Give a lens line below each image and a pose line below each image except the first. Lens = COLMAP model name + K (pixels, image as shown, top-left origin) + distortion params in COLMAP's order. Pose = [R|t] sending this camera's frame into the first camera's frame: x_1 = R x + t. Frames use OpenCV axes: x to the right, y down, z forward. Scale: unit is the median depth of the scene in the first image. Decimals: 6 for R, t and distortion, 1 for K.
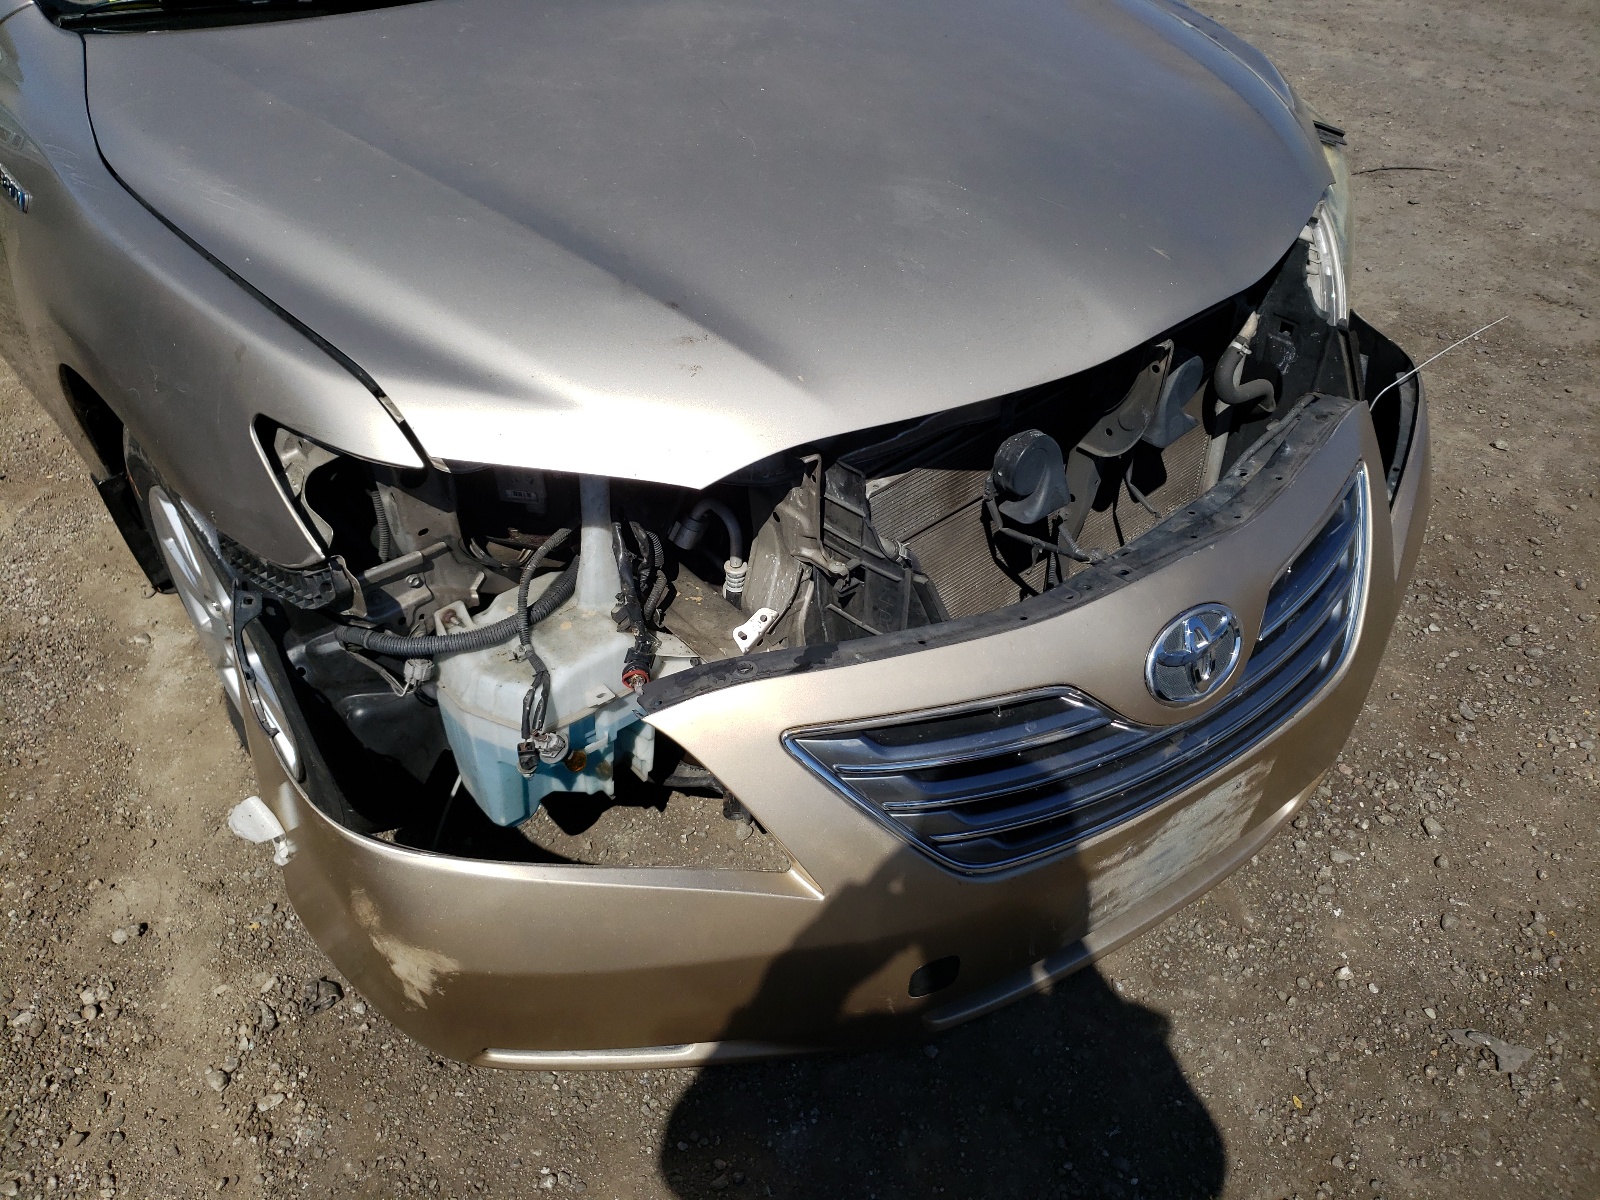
lens RADIAL K [[1036.6, 0, 841.6], [0, 1036.6, 462.5], [0, 0, 1]] dist [0.118720, -0.093474]
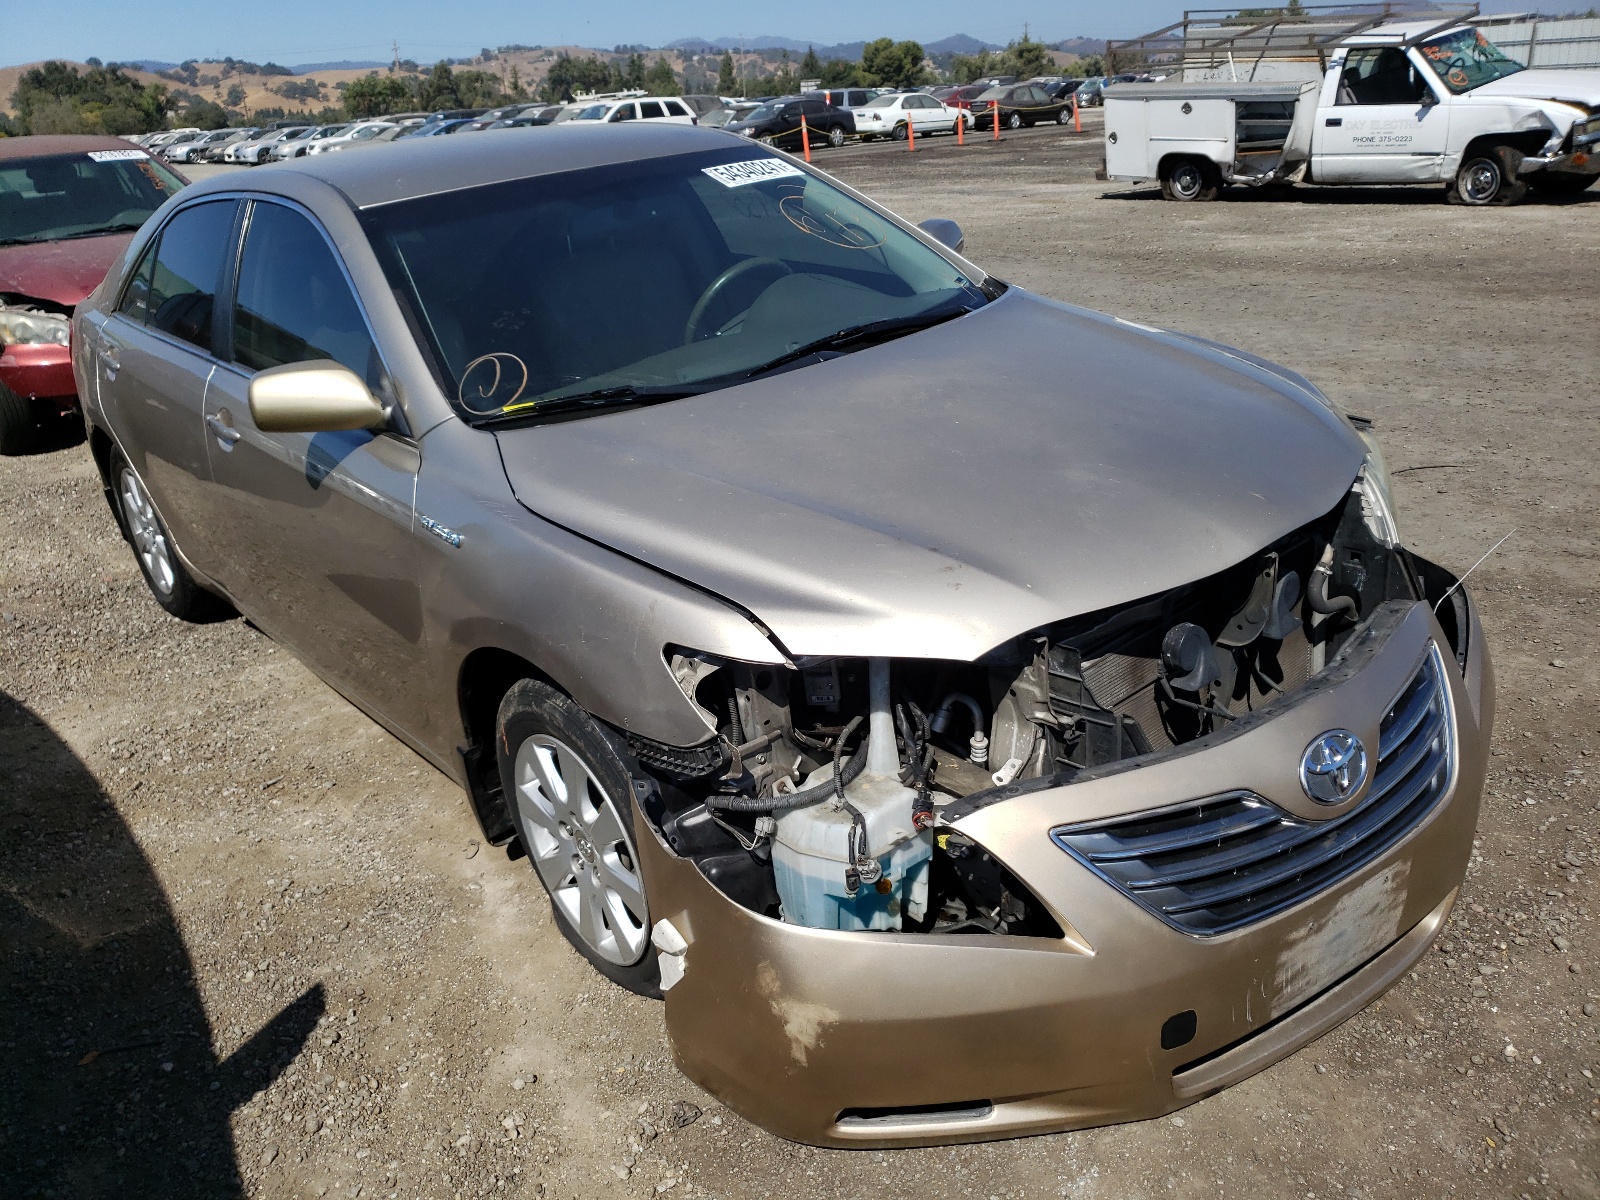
lens RADIAL K [[1199.3, 0, 800.0], [0, 1199.3, 600.0], [0, 0, 1]] dist [0.038440, 0.076721]
pose [[0.996455, -0.080794, -0.023438, -0.276485], [0.072139, 0.963977, -0.256018, 0.298745], [0.043279, 0.253420, 0.966388, -0.558158]]
